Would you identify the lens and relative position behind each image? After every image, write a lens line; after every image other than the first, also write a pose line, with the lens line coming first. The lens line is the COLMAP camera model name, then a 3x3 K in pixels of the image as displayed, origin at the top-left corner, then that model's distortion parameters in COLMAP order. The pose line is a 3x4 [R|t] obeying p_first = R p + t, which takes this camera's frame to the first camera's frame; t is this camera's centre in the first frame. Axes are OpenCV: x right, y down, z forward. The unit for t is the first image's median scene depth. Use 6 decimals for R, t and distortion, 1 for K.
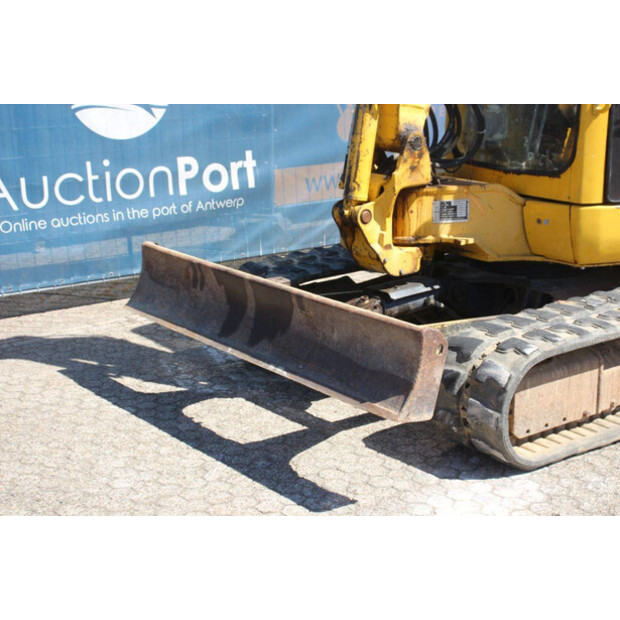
lens RADIAL K [[1084.9, 0, 313.2], [0, 1084.9, 307.4], [0, 0, 1]] dist [0.249474, 0.000000]
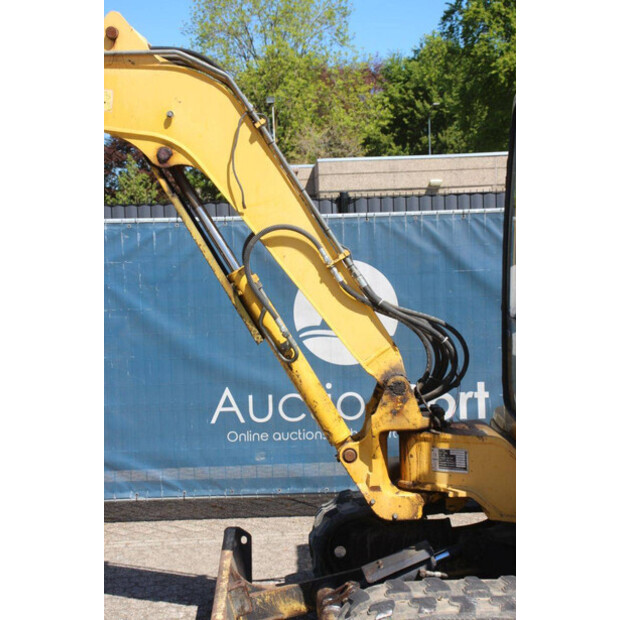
lens RADIAL K [[1122.3, 0, 310.8], [0, 1122.3, 311.7], [0, 0, 1]] dist [0.250207, 0.000000]
pose [[0.813681, 0.027346, -0.580668, 0.606745], [-0.132506, 0.981322, -0.139464, -0.061878], [0.566008, 0.190421, 0.802106, 0.106492]]
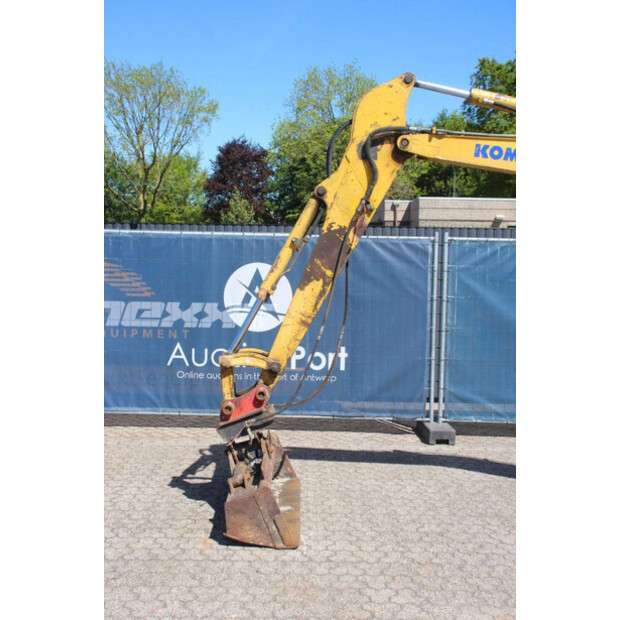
lens RADIAL K [[791.8, 0, 313.7], [0, 791.8, 313.6], [0, 0, 1]] dist [0.027764, 0.000000]
pose [[0.795976, 0.077597, -0.600335, 0.232258], [-0.185275, 0.975384, -0.119580, 0.045353], [0.576278, 0.206410, 0.790759, -0.287769]]
